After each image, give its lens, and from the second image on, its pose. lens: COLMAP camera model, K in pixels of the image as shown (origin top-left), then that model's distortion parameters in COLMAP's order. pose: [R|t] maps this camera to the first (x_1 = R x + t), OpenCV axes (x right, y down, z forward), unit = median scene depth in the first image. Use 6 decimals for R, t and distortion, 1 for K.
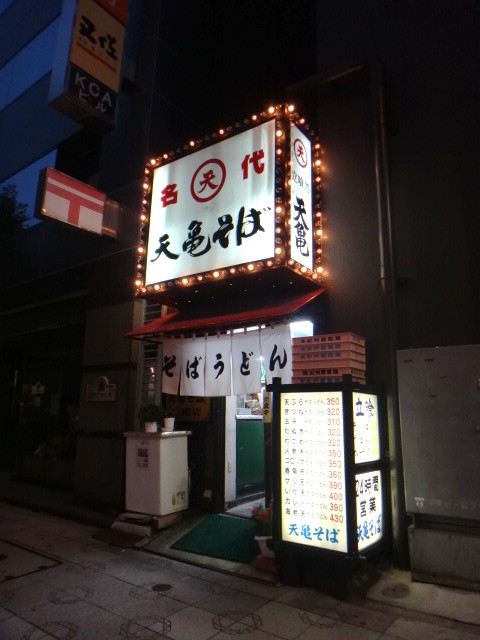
lens RADIAL K [[459.7, 0, 242.0], [0, 459.7, 332.3], [0, 0, 1]] dist [-0.003983, -0.007108]
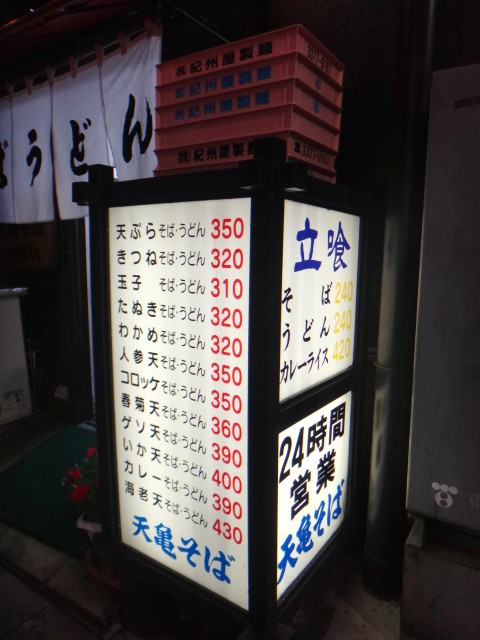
lens RADIAL K [[459.7, 0, 242.0], [0, 459.7, 332.3], [0, 0, 1]] dist [-0.003983, -0.007108]
pose [[0.999601, -0.005473, 0.027698, 0.190591], [-0.004327, 0.939740, 0.341862, 0.102958], [-0.027900, -0.341846, 0.939342, 0.631231]]
